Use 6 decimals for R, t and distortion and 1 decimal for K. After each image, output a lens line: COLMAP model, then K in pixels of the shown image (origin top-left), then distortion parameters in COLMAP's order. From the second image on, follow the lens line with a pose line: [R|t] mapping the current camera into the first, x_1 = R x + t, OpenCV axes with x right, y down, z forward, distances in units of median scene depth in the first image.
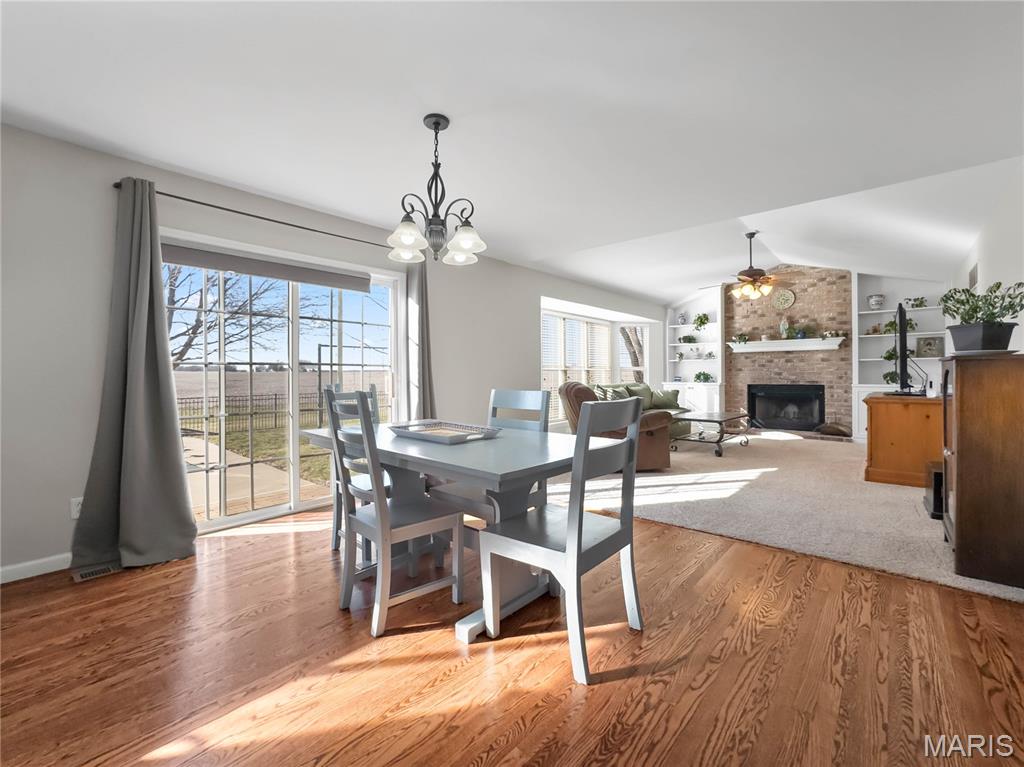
lens RADIAL K [[426.1, 0, 499.6], [0, 426.1, 372.1], [0, 0, 1]] dist [-0.019646, 0.006354]
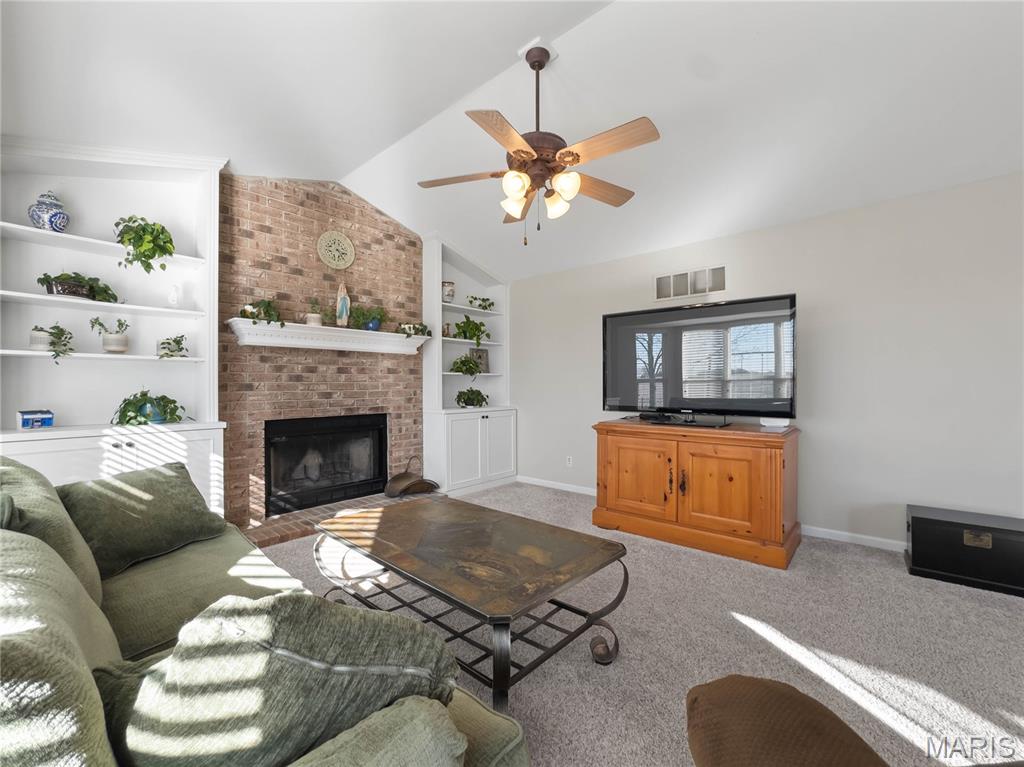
lens RADIAL K [[426.1, 0, 514.9], [0, 426.1, 382.1], [0, 0, 1]] dist [-0.019646, 0.006354]
pose [[-0.007370, 0.015114, 0.999859, 0.156001], [0.002961, 0.999882, -0.015093, -0.003254], [-0.999968, 0.002850, -0.007414, 0.787780]]
